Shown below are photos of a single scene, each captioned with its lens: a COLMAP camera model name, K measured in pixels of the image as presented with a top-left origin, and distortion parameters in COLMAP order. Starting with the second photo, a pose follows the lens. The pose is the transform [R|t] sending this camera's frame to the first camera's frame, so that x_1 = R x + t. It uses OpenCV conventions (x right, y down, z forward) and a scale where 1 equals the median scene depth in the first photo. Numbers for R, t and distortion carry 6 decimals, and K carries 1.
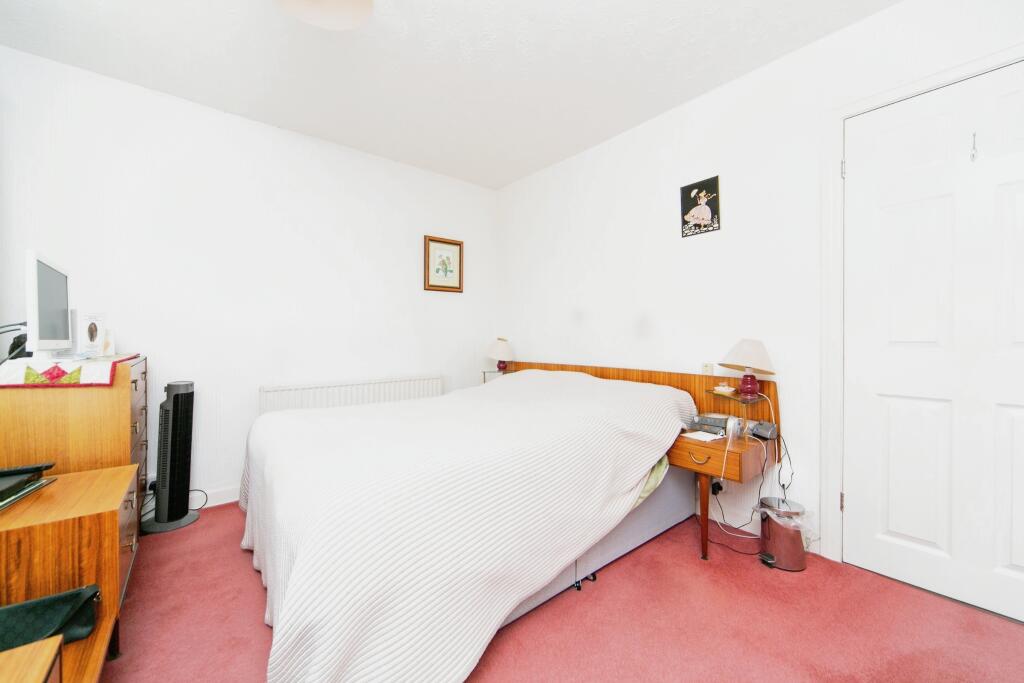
lens RADIAL K [[401.1, 0, 514.6], [0, 401.1, 310.2], [0, 0, 1]] dist [0.000140, -0.000049]
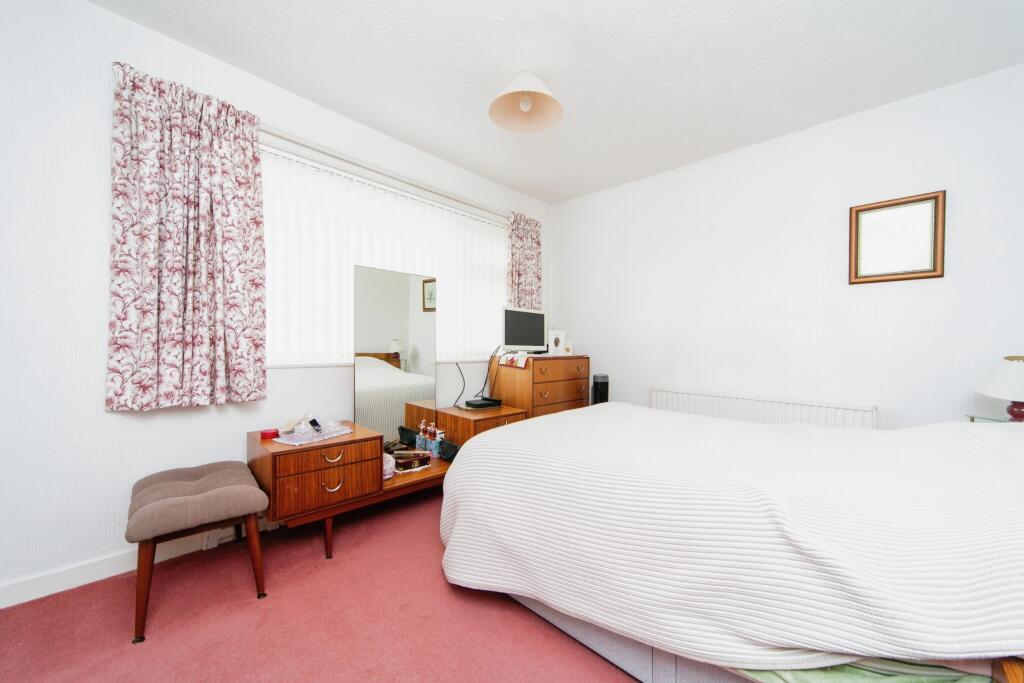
lens RADIAL K [[374.9, 0, 515.3], [0, 374.9, 344.5], [0, 0, 1]] dist [0.000784, -0.000027]
pose [[0.114041, 0.003075, -0.993471, 0.562692], [0.044616, 0.998970, 0.008214, 0.035507], [0.992474, -0.045262, 0.113786, 0.504279]]
